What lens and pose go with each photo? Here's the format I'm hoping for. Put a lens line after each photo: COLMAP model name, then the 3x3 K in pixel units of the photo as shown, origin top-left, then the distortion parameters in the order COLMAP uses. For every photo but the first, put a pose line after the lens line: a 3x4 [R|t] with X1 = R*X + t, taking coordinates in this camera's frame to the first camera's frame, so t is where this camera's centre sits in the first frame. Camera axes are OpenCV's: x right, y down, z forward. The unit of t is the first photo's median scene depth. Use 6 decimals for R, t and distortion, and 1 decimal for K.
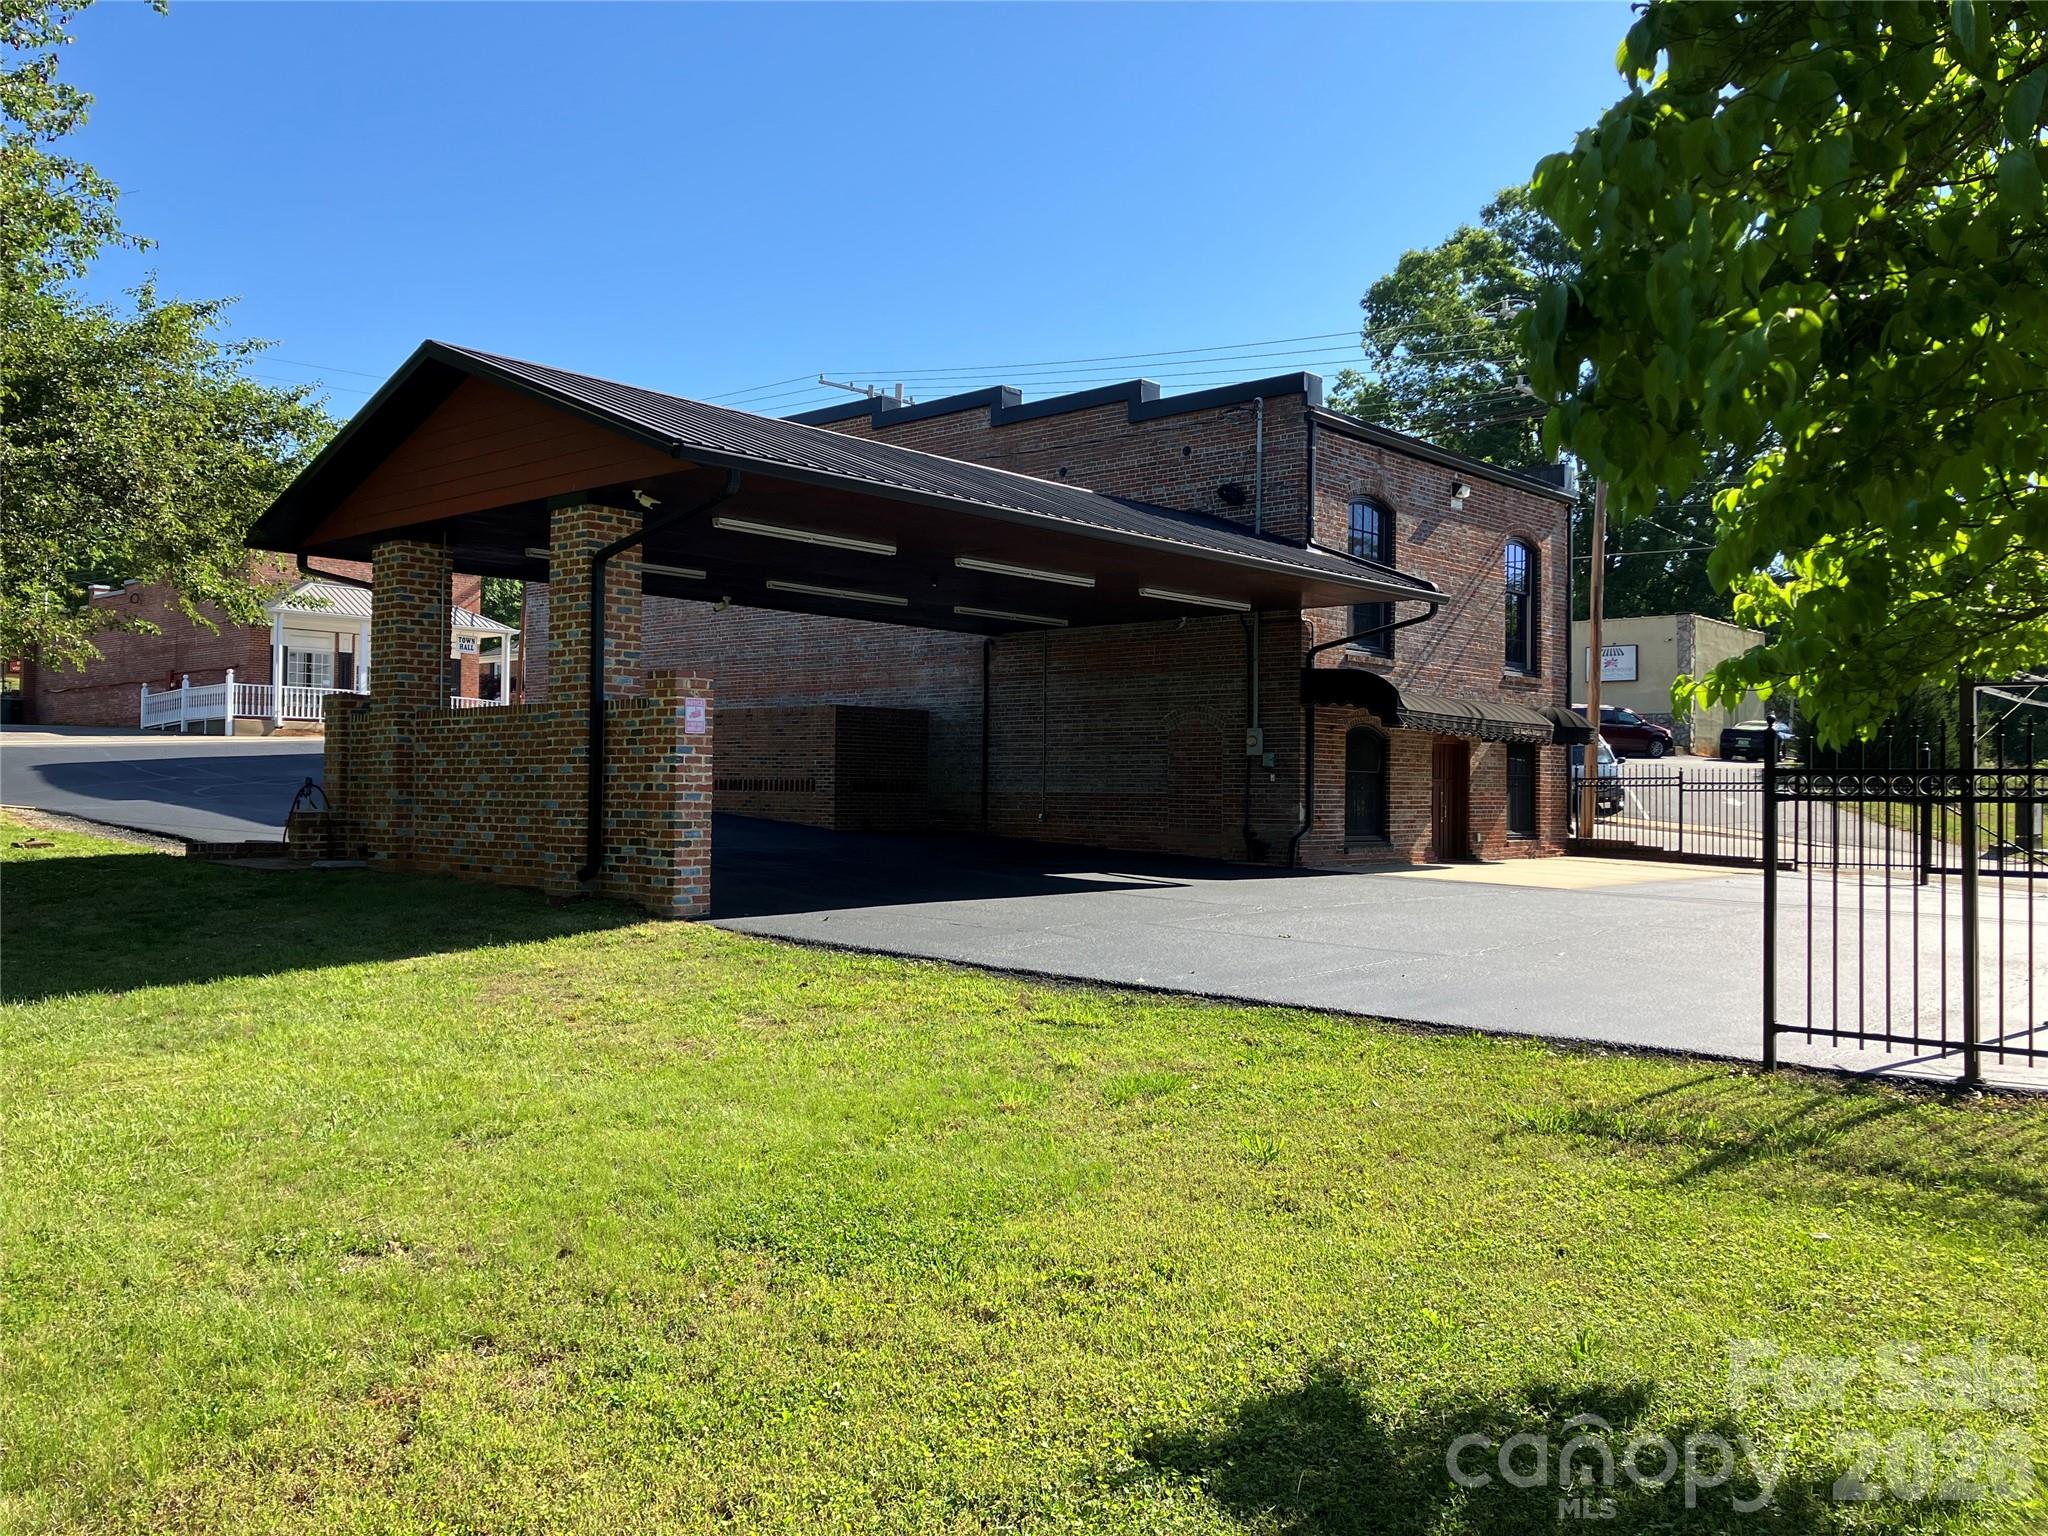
lens RADIAL K [[1651.5, 0, 1023.9], [0, 1651.5, 771.9], [0, 0, 1]] dist [0.038013, -0.065721]
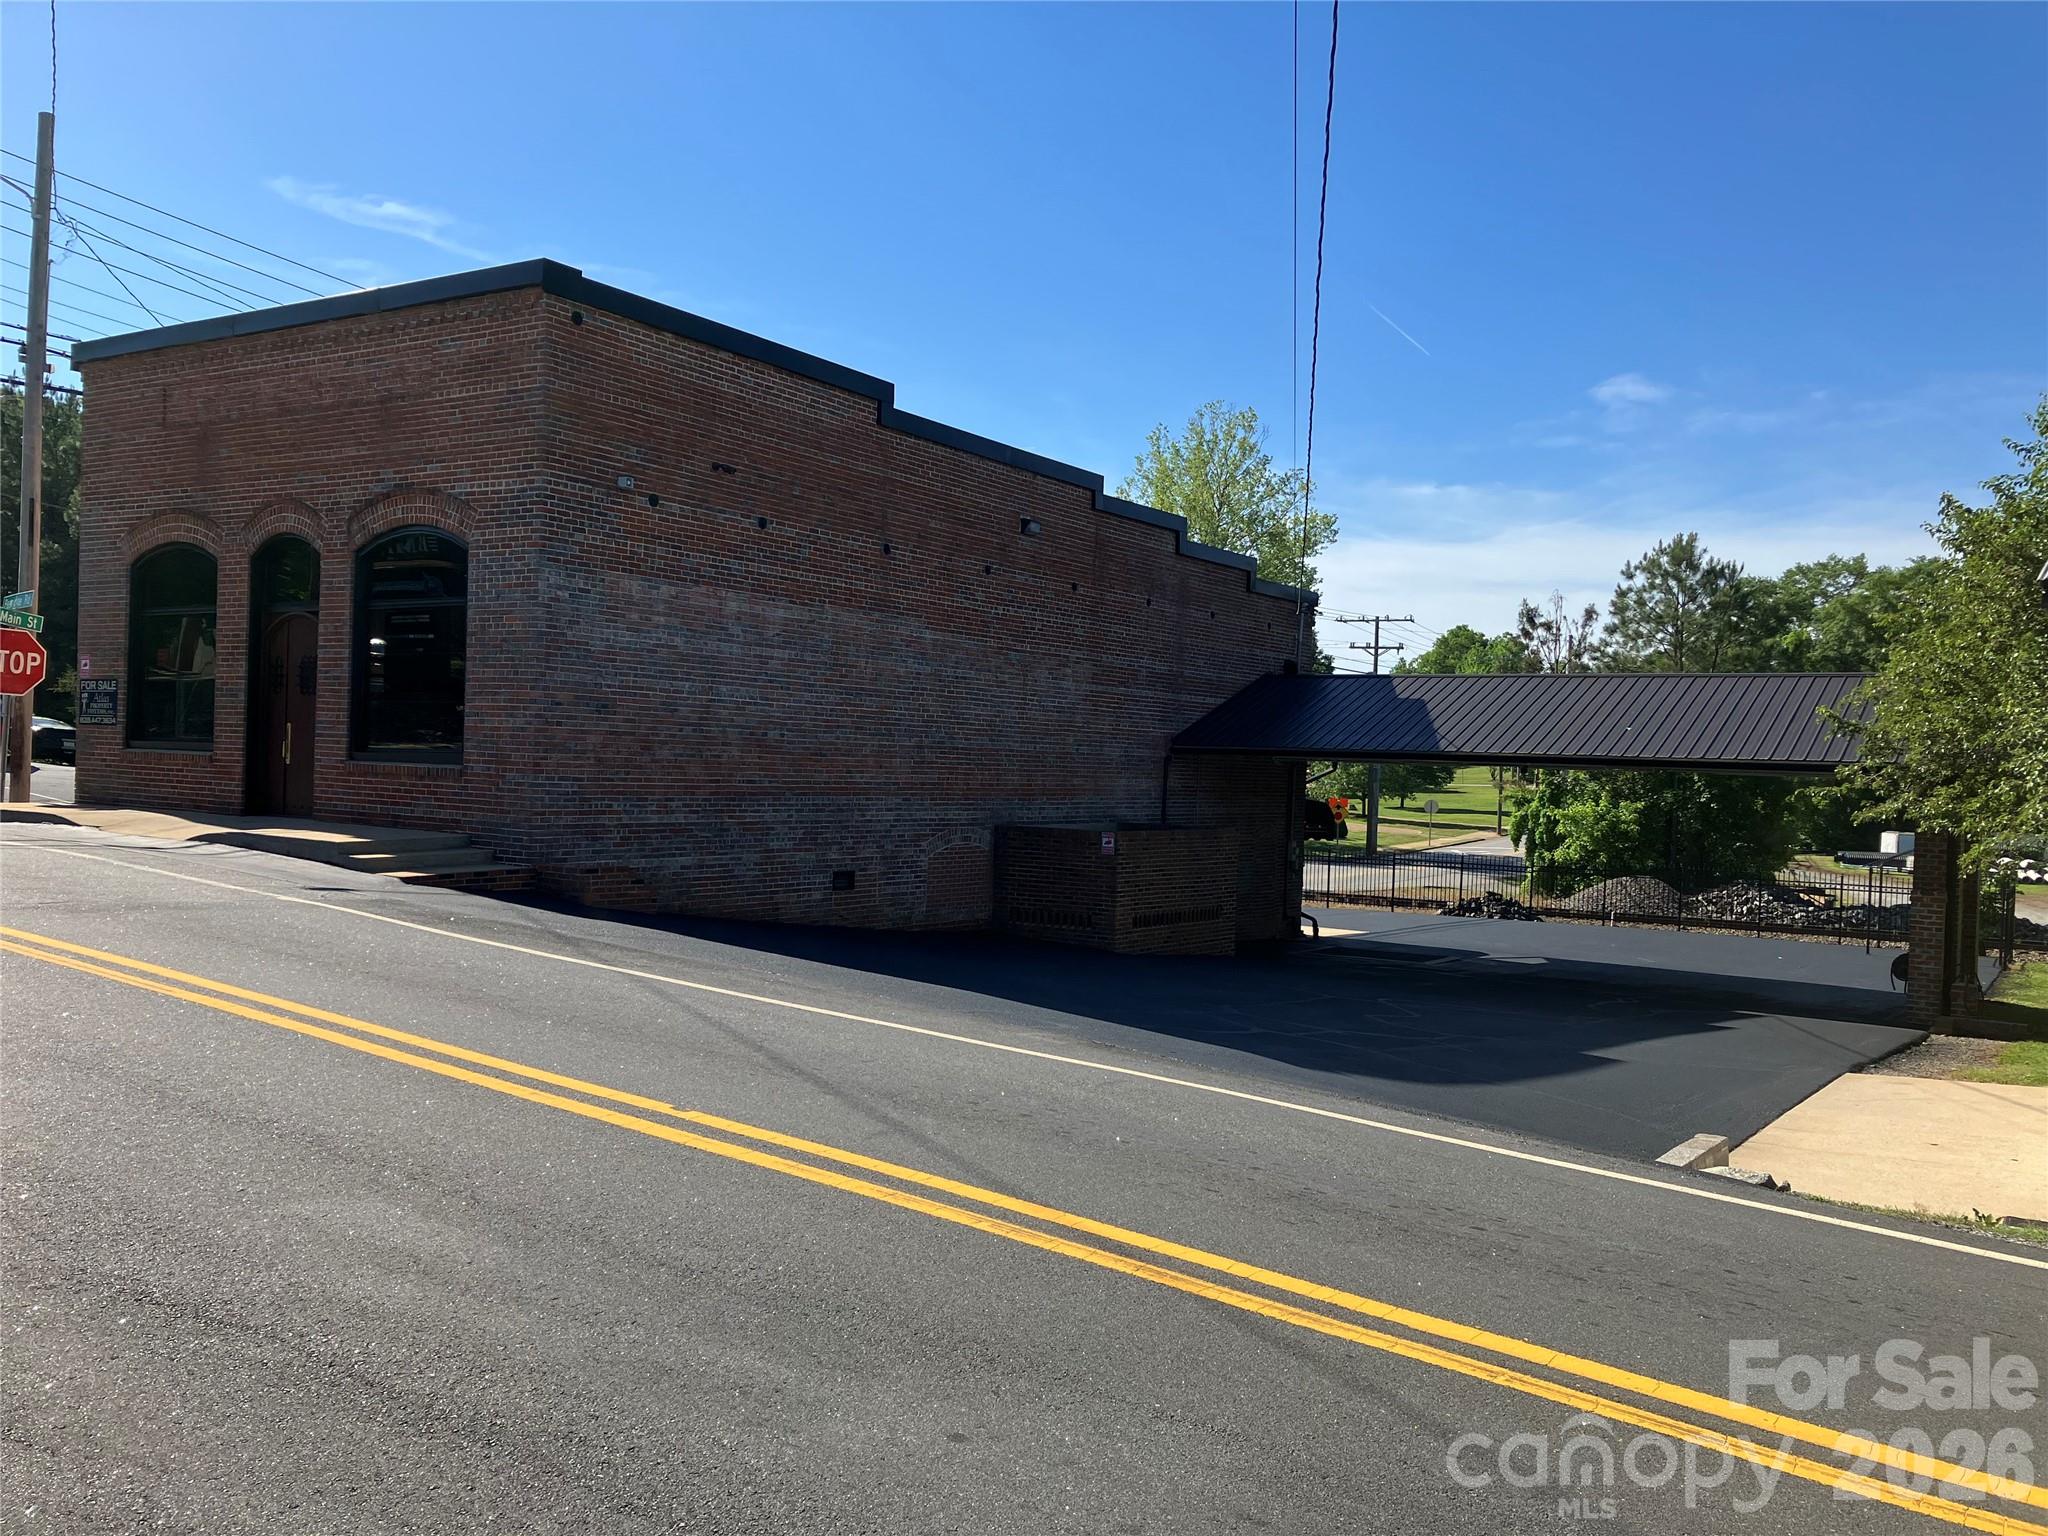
lens RADIAL K [[1651.5, 0, 1006.5], [0, 1651.5, 762.6], [0, 0, 1]] dist [0.038013, -0.065721]
pose [[-0.131850, -0.013914, 0.991172, -1.055270], [-0.049292, 0.998757, 0.007463, -0.079208], [-0.990043, -0.047873, -0.132372, 1.248983]]
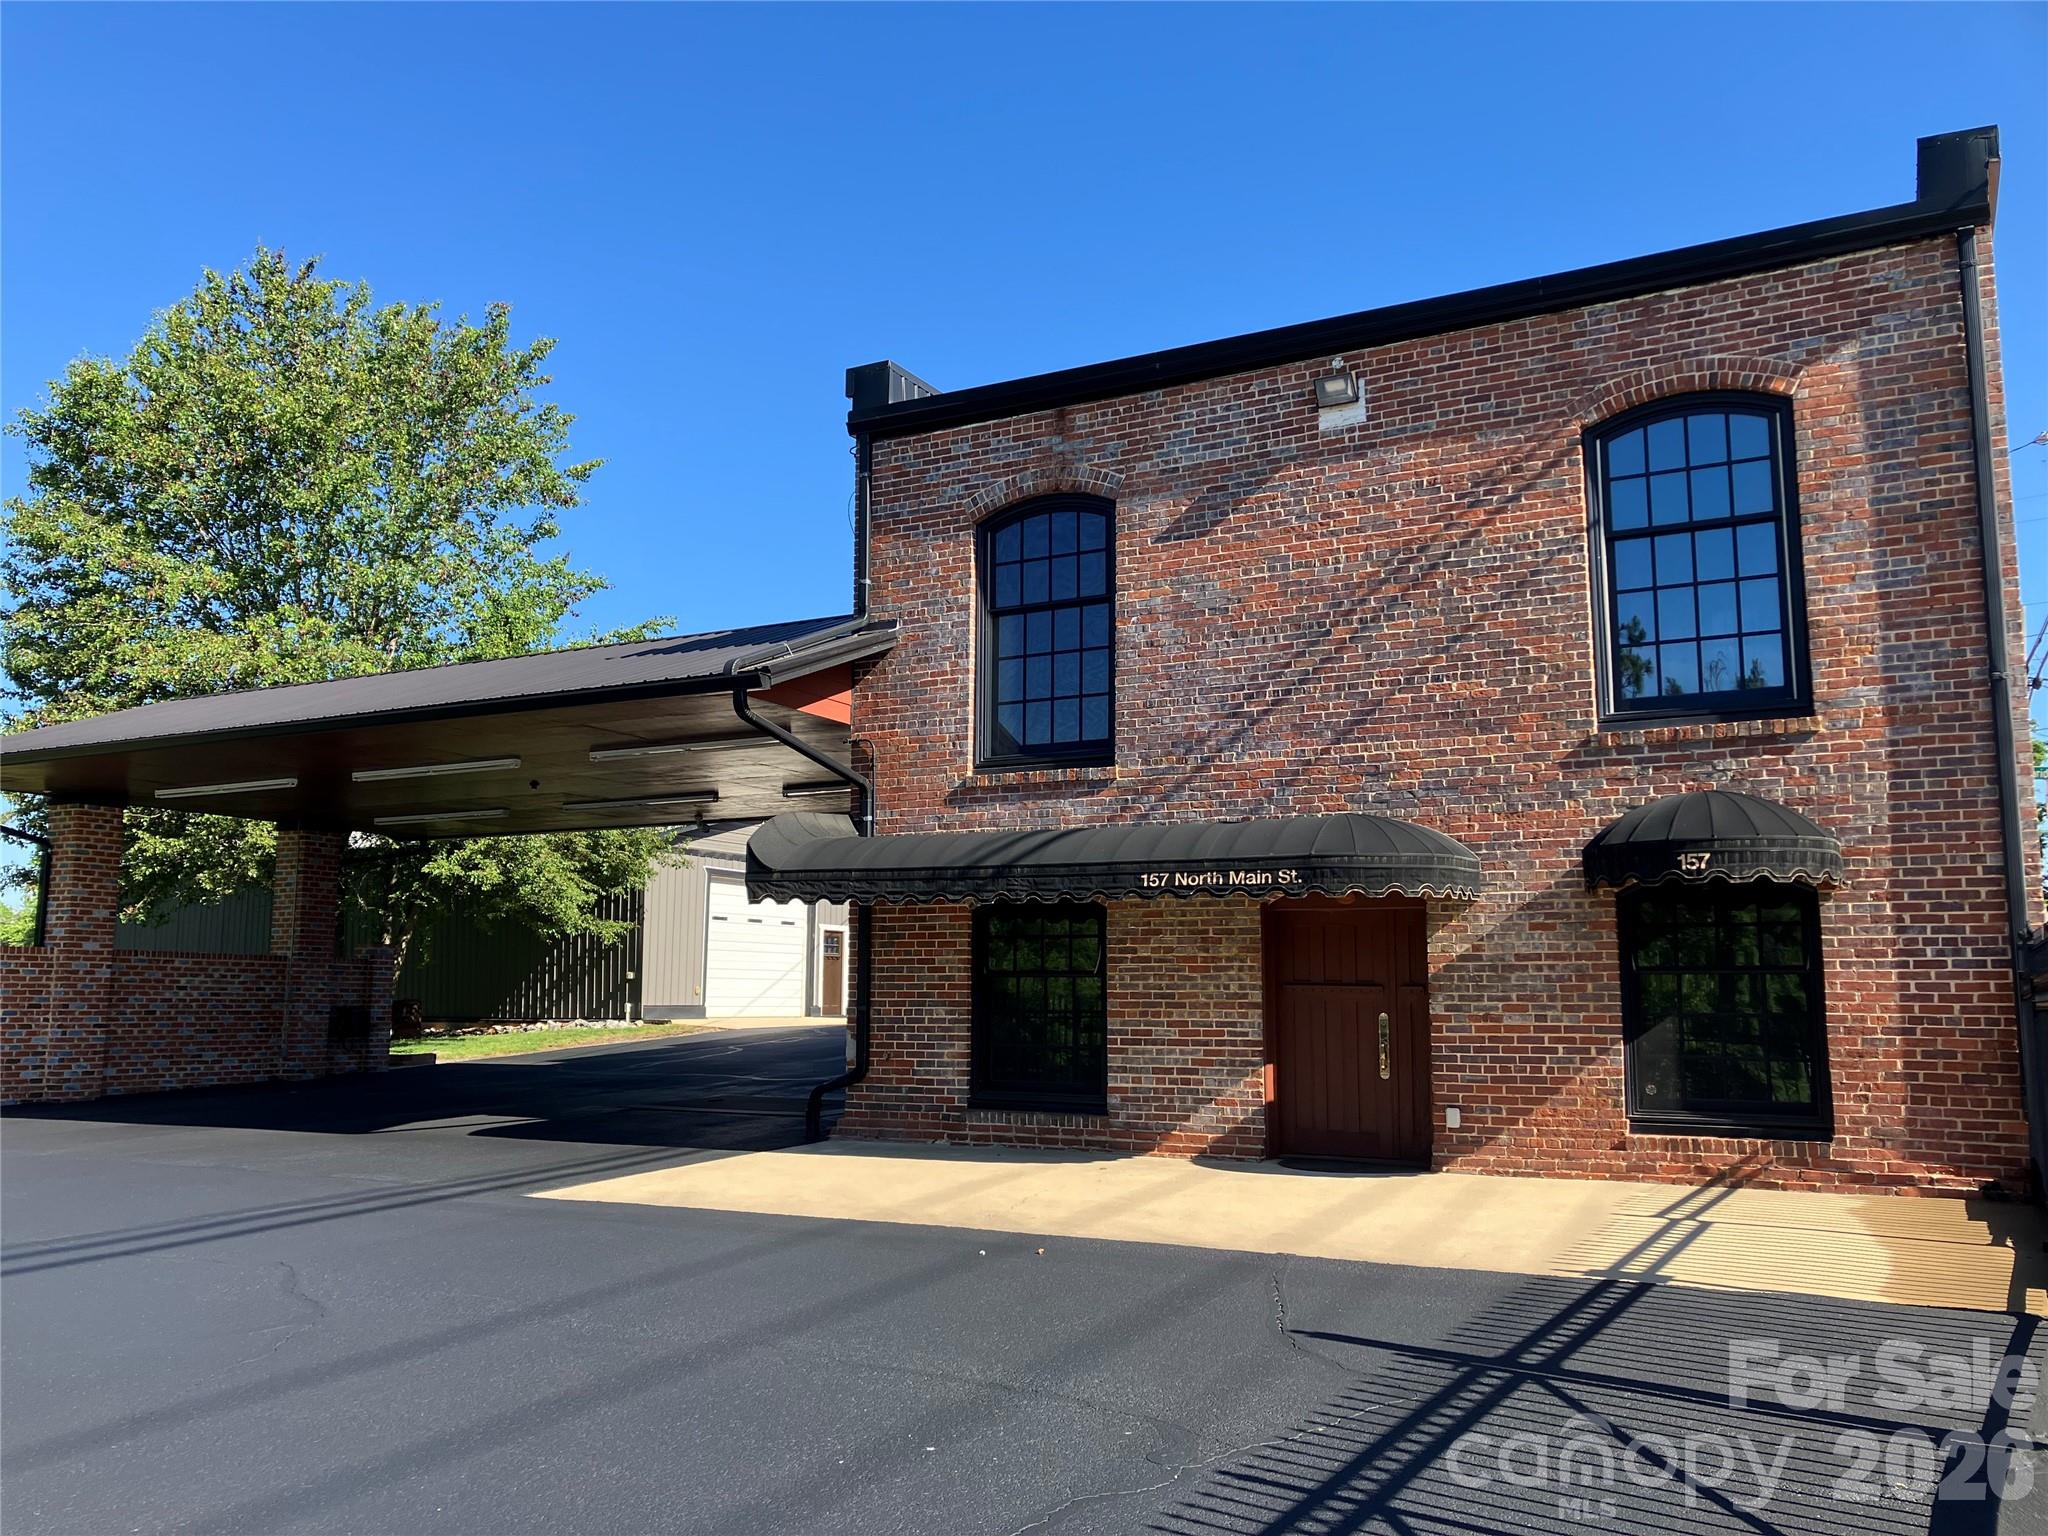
lens RADIAL K [[1651.5, 0, 1003.5], [0, 1651.5, 762.3], [0, 0, 1]] dist [0.038013, -0.065721]
pose [[0.243795, -0.148944, -0.958321, 0.673448], [0.013189, 0.988554, -0.150288, 0.011088], [0.969737, 0.024000, 0.242969, 0.763900]]
